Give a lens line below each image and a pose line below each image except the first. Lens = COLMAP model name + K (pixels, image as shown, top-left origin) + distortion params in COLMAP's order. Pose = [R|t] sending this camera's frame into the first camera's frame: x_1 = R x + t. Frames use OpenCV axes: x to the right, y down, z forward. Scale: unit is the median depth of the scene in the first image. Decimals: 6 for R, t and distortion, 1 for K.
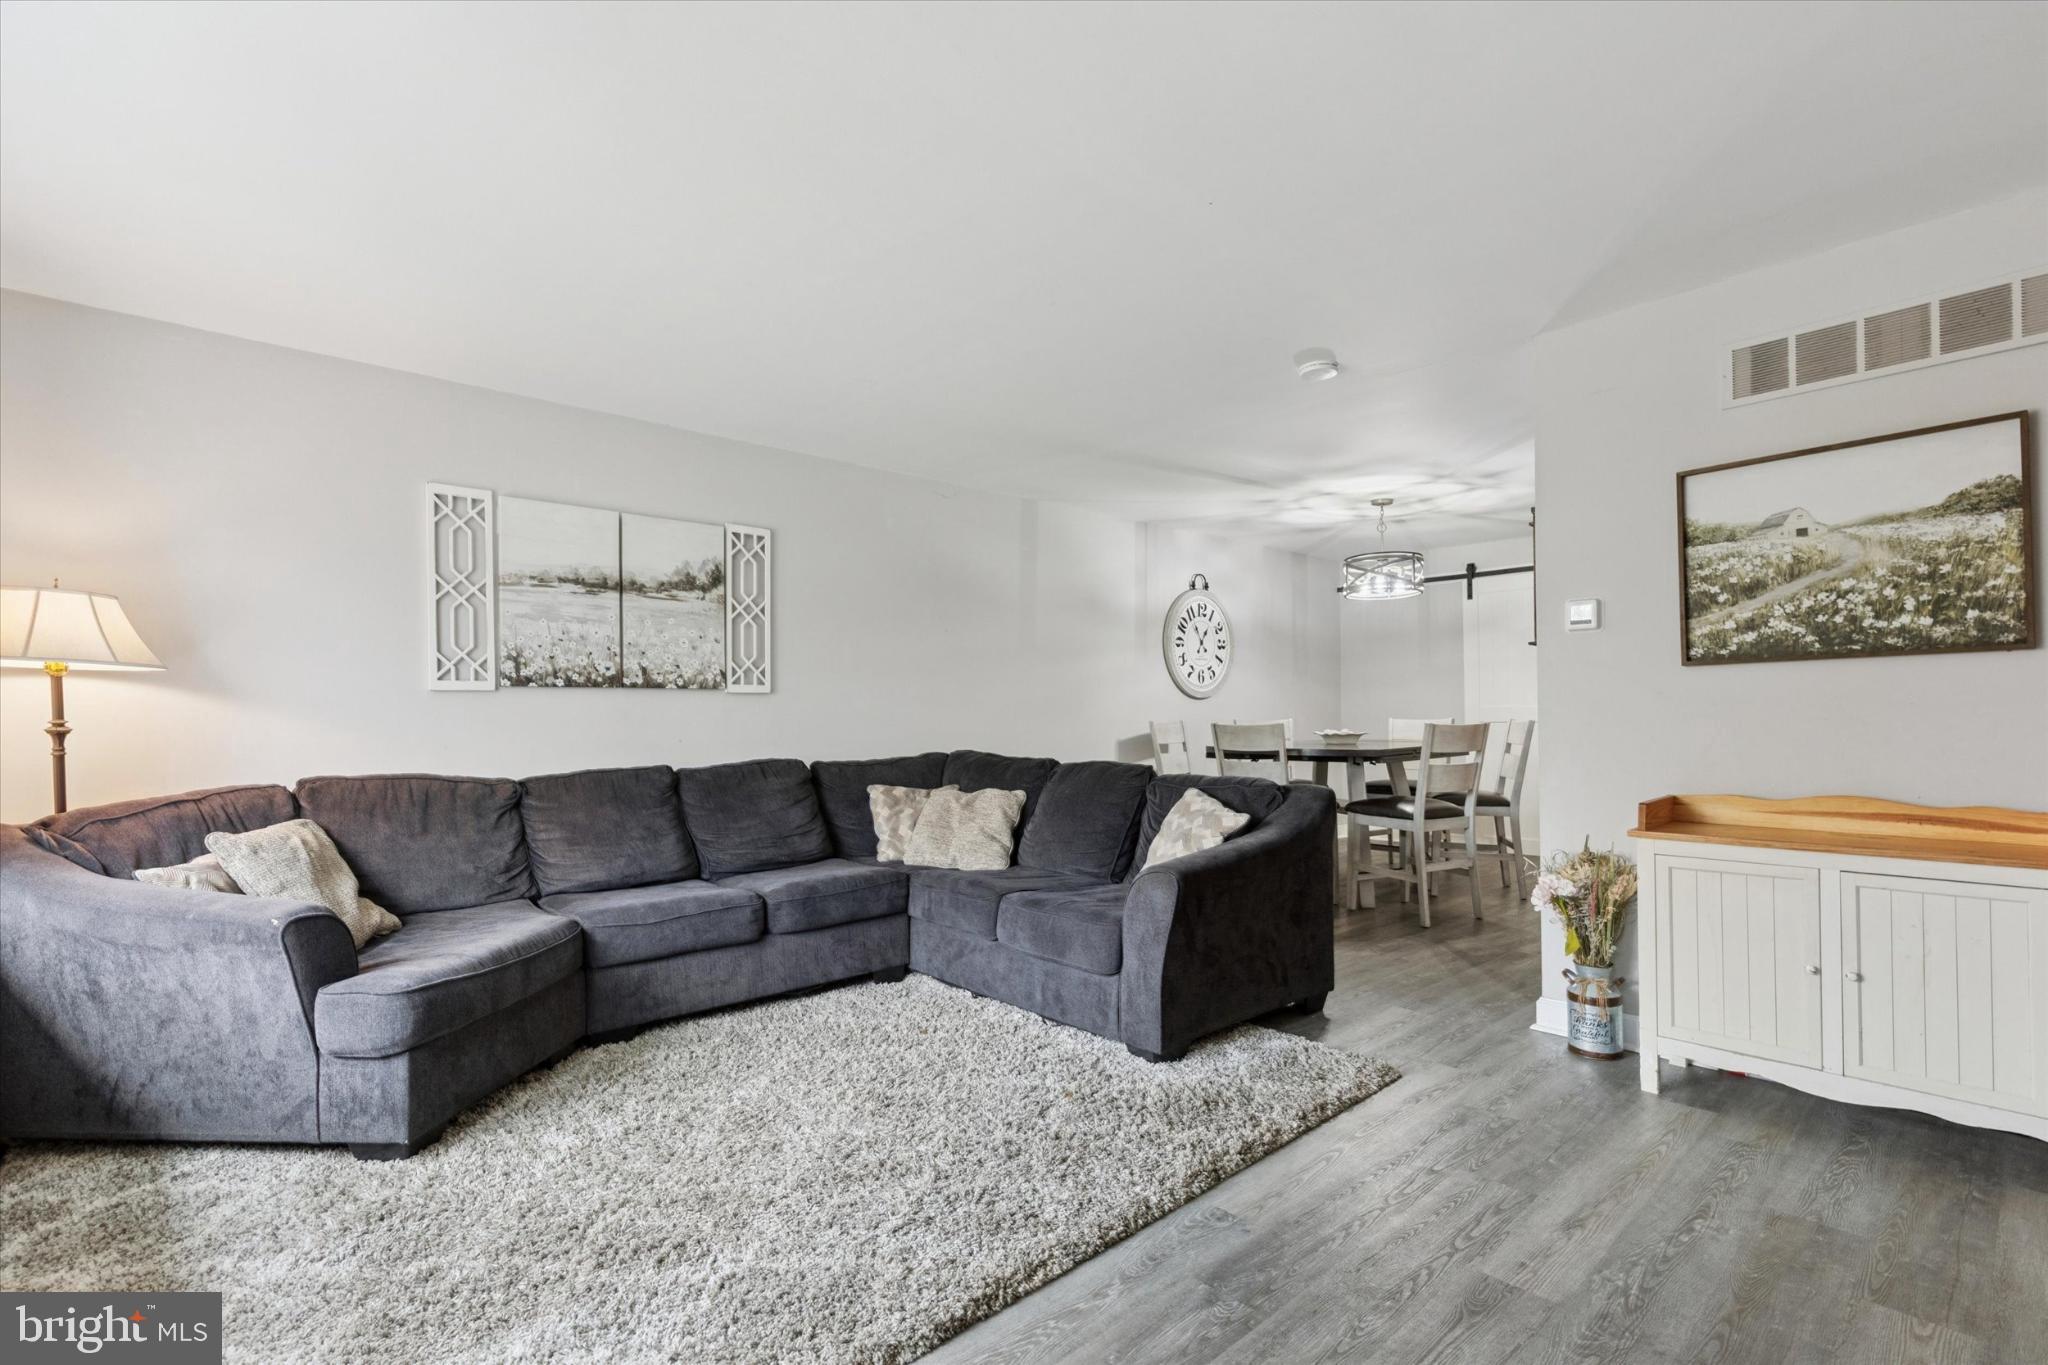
lens RADIAL K [[935.5, 0, 1067.2], [0, 935.5, 709.5], [0, 0, 1]] dist [0.001776, 0.000206]
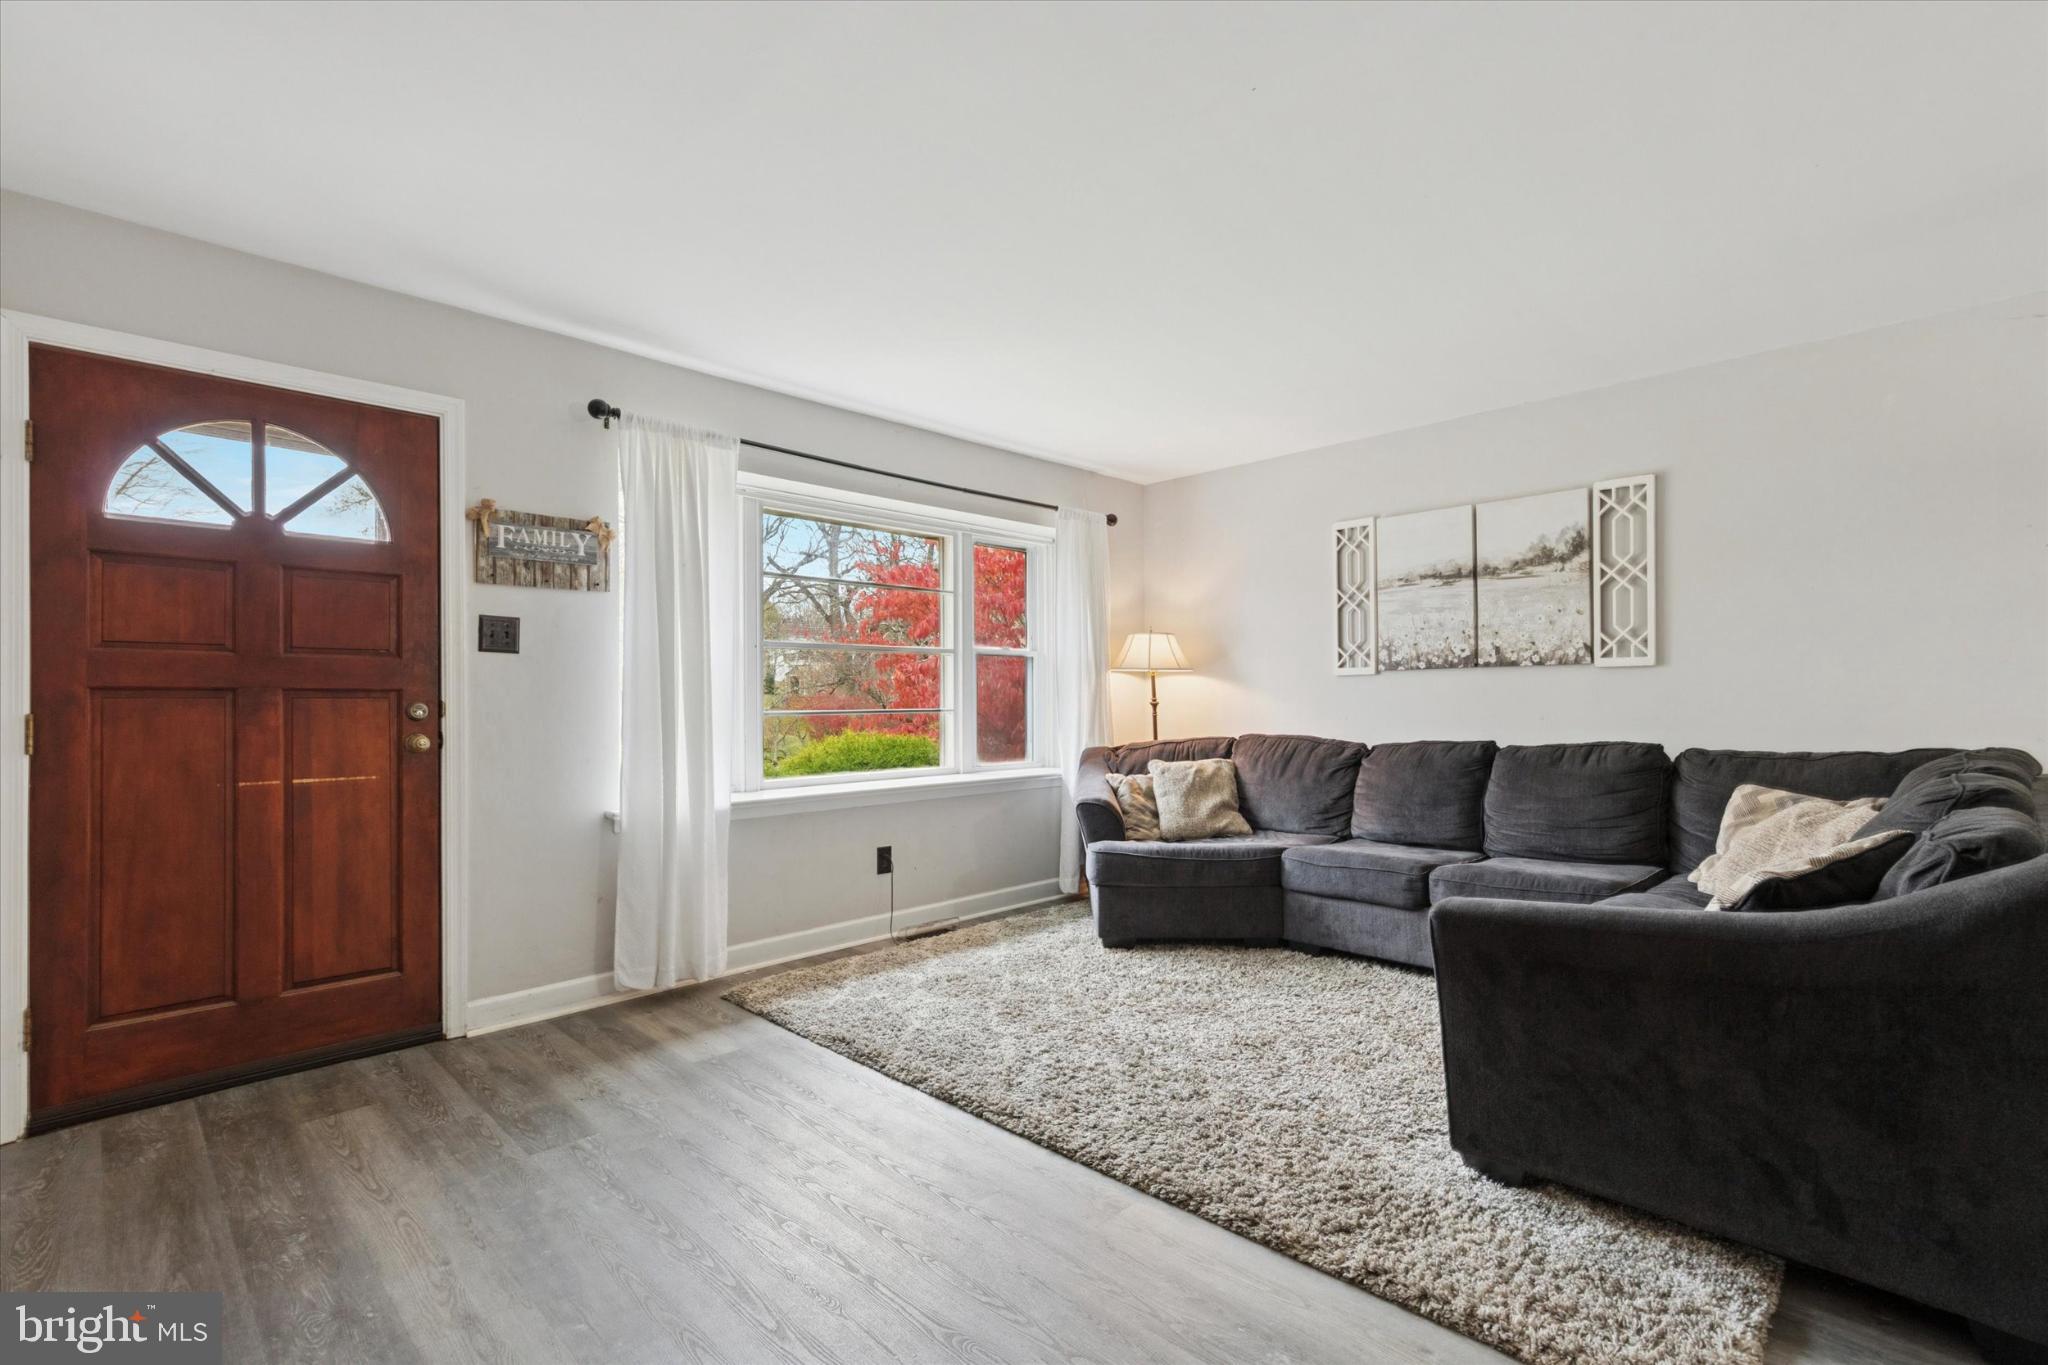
lens RADIAL K [[956.2, 0, 1048.8], [0, 956.2, 702.2], [0, 0, 1]] dist [0.022333, -0.000460]
pose [[0.035912, 0.007654, -0.999326, 0.613385], [0.017043, 0.999821, 0.008270, -0.000609], [0.999210, -0.017329, 0.035775, 0.470366]]
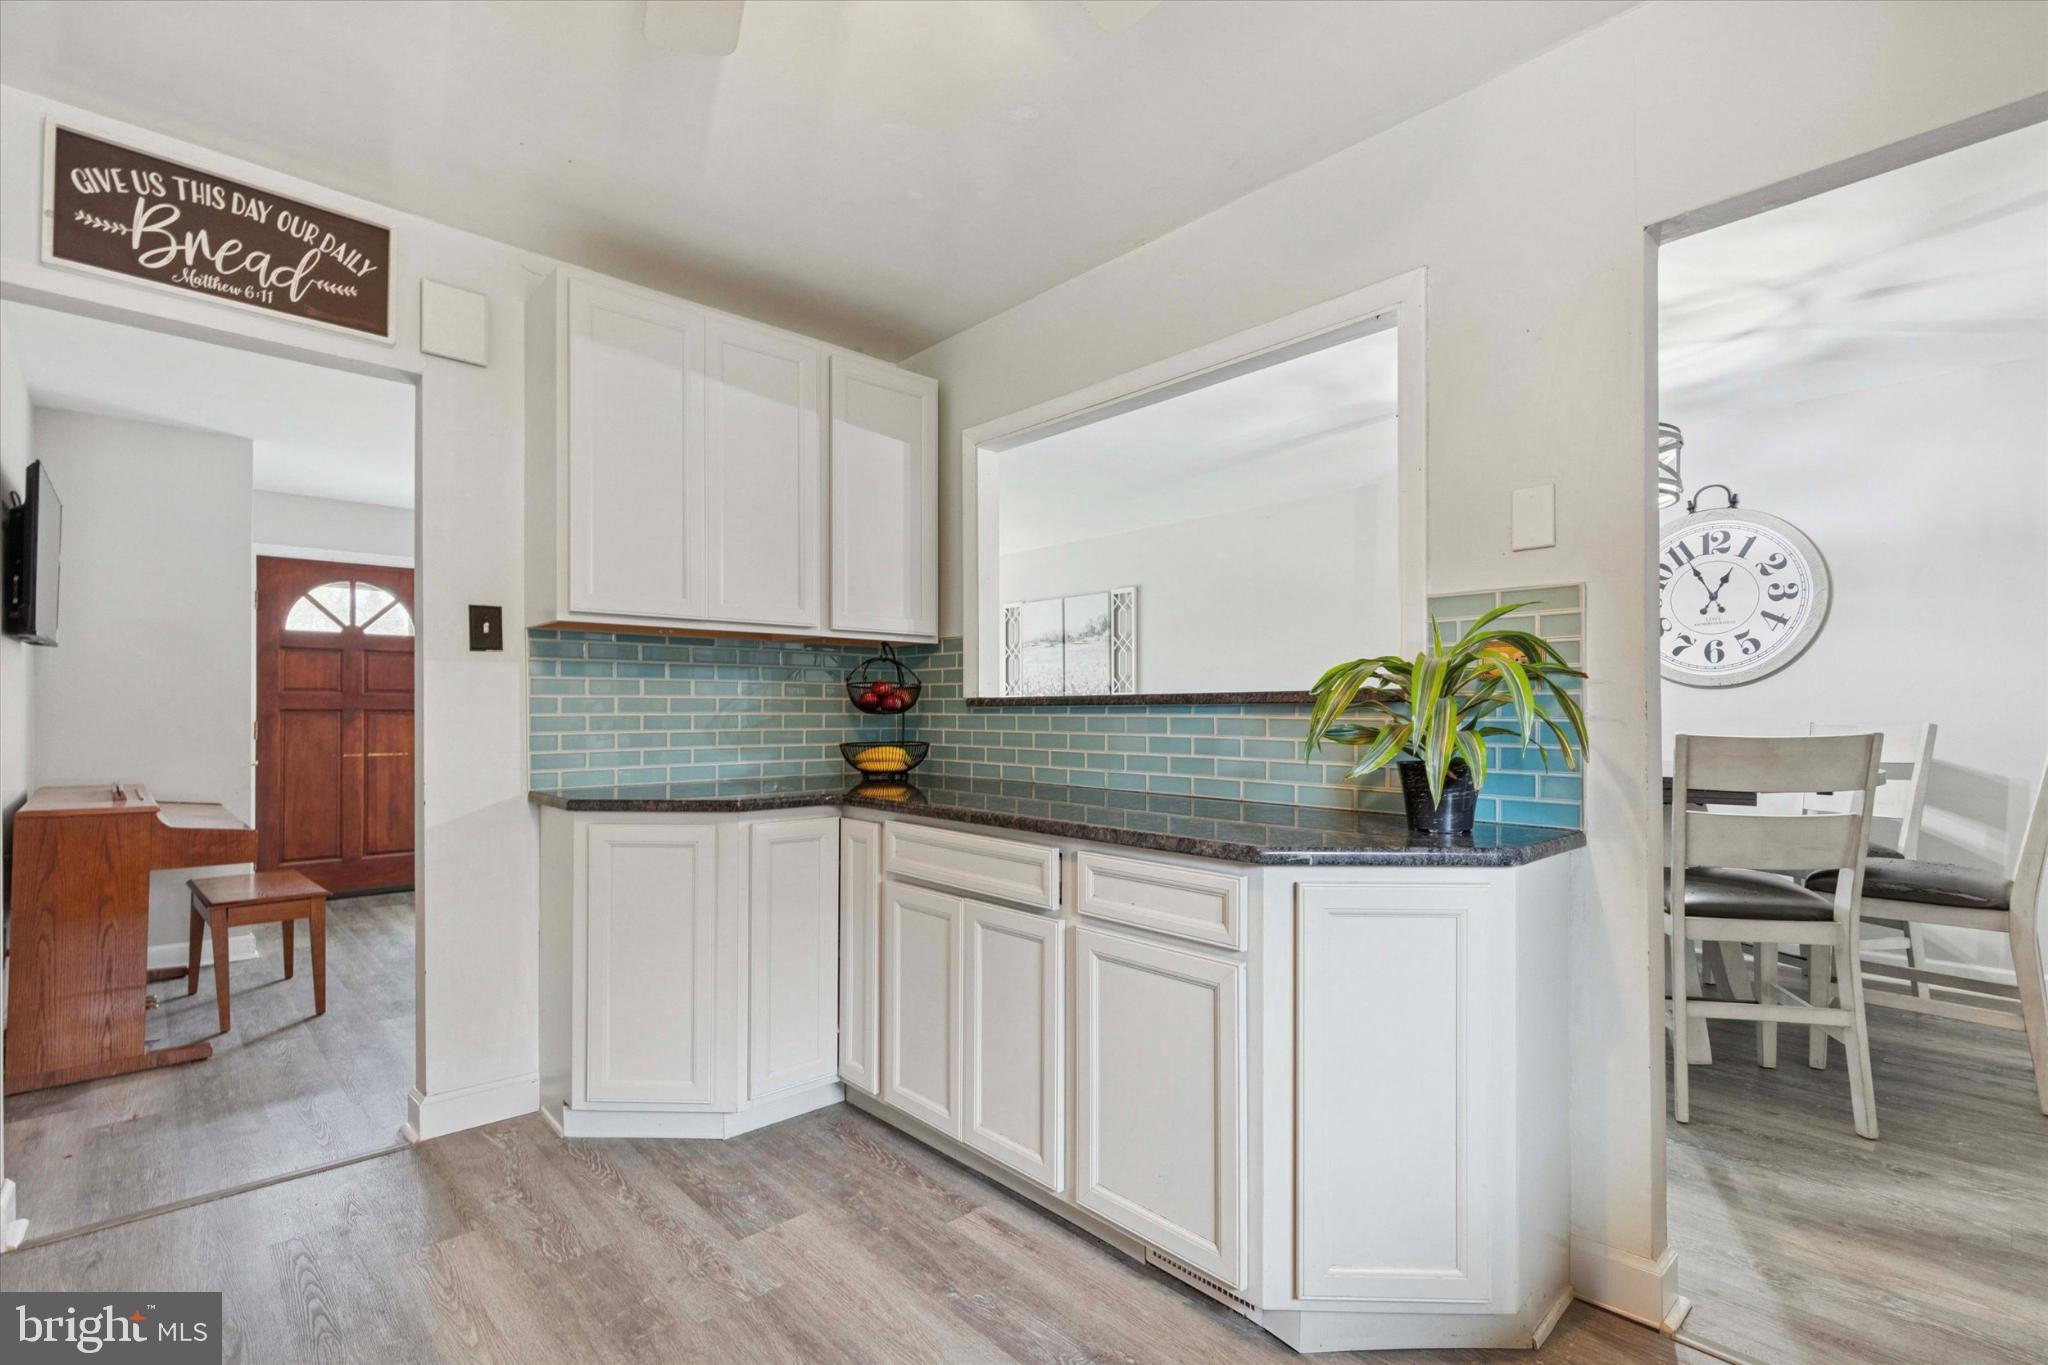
lens RADIAL K [[935.5, 0, 1067.2], [0, 935.5, 709.5], [0, 0, 1]] dist [0.001776, 0.000206]
pose [[0.006147, 0.008462, -0.999945, 1.317169], [0.012174, 0.999889, 0.008536, -0.013567], [0.999907, -0.012226, 0.006044, 0.999056]]
